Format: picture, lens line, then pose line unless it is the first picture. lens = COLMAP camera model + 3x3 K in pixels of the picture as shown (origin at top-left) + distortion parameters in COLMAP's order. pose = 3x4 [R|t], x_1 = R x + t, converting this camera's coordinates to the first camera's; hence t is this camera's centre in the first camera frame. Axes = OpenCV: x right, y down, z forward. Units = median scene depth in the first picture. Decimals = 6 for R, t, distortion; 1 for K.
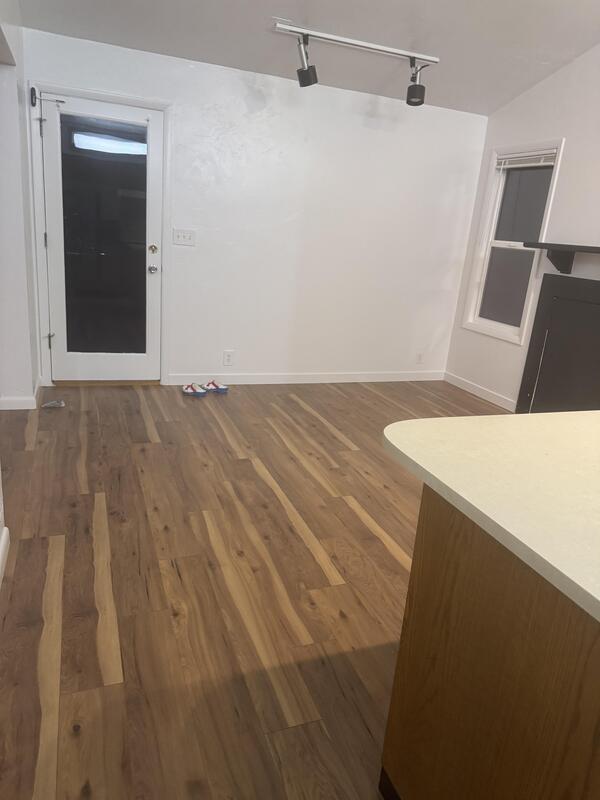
lens RADIAL K [[569.5, 0, 307.0], [0, 569.5, 397.5], [0, 0, 1]] dist [0.136463, -0.223436]
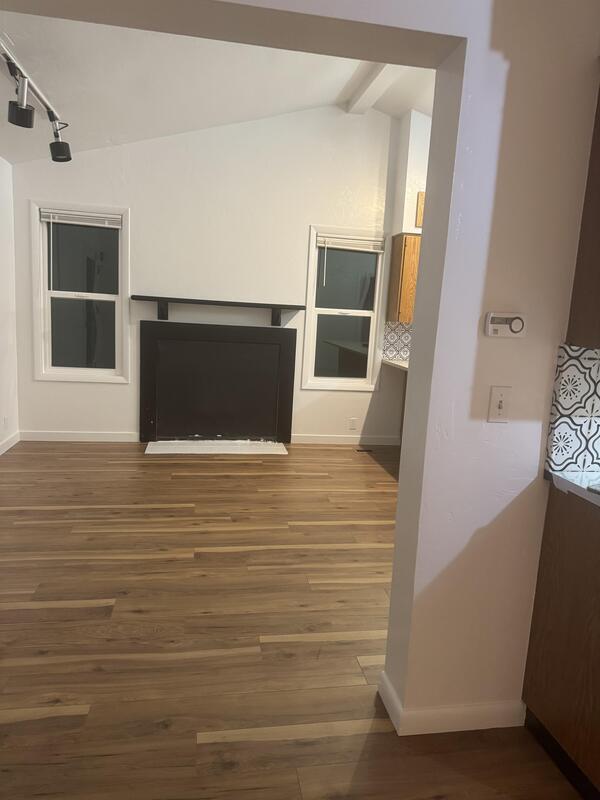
lens RADIAL K [[569.5, 0, 307.0], [0, 569.5, 397.5], [0, 0, 1]] dist [0.136463, -0.223436]
pose [[0.180574, -0.228755, 0.956590, -0.791651], [0.239209, 0.953590, 0.182882, -0.225672], [-0.954029, 0.195801, 0.226914, 0.502595]]
